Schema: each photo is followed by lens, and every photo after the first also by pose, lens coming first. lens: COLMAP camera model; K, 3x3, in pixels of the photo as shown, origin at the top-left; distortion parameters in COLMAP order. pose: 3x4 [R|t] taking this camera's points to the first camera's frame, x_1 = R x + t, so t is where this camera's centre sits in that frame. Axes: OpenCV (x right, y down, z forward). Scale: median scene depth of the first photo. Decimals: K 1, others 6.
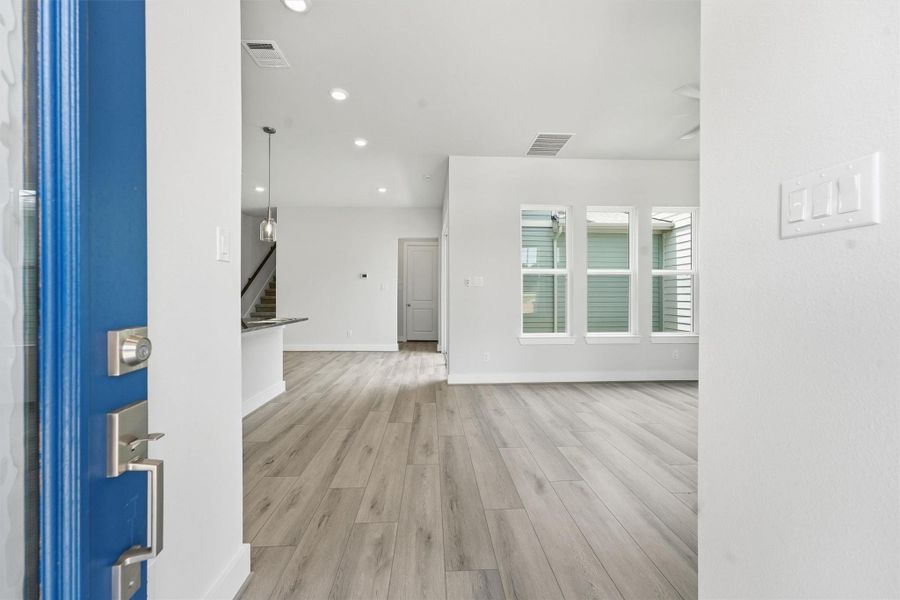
lens RADIAL K [[368.9, 0, 450.0], [0, 368.9, 300.0], [0, 0, 1]] dist [0.000159, 0.000357]
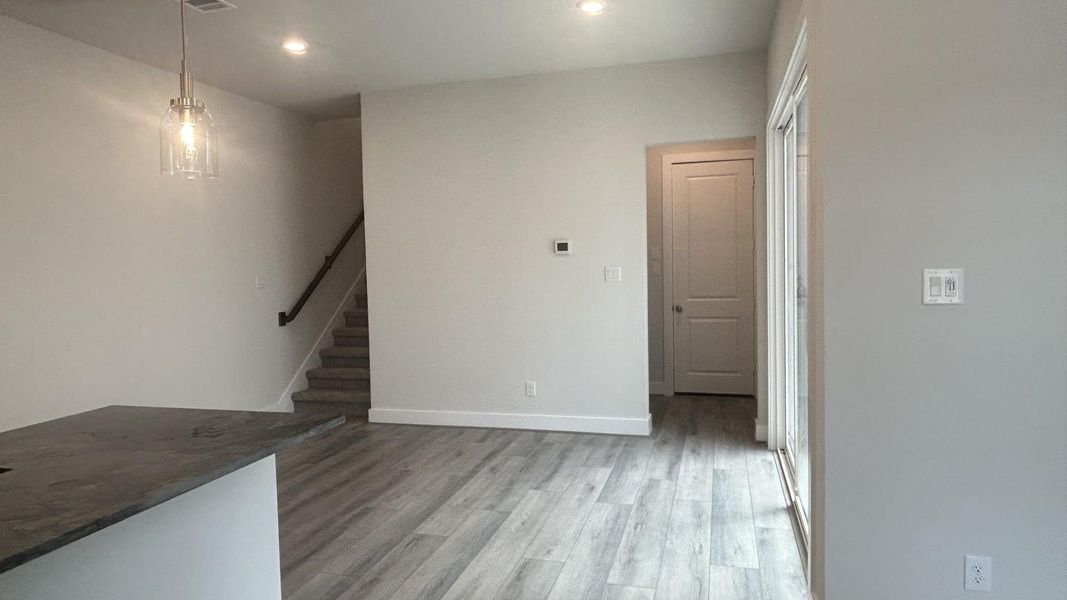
lens RADIAL K [[697.0, 0, 530.3], [0, 697.0, 284.0], [0, 0, 1]] dist [0.003838, -0.000154]
pose [[0.947480, -0.012315, -0.319579, -0.040526], [0.018255, 0.999712, 0.015597, -0.061162], [0.319295, -0.020612, 0.947431, 0.447960]]
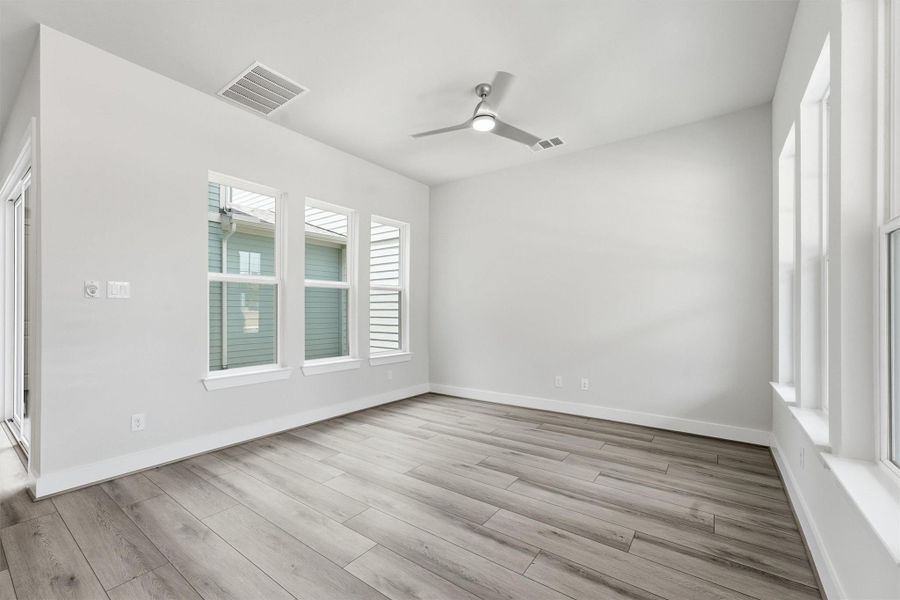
lens RADIAL K [[370.9, 0, 431.8], [0, 370.9, 308.2], [0, 0, 1]] dist [-0.000003, 0.005776]
pose [[0.647359, -0.003278, 0.762178, -0.045805], [0.015758, 0.999835, -0.009084, -0.010474], [-0.762022, 0.017891, 0.647304, 0.290378]]
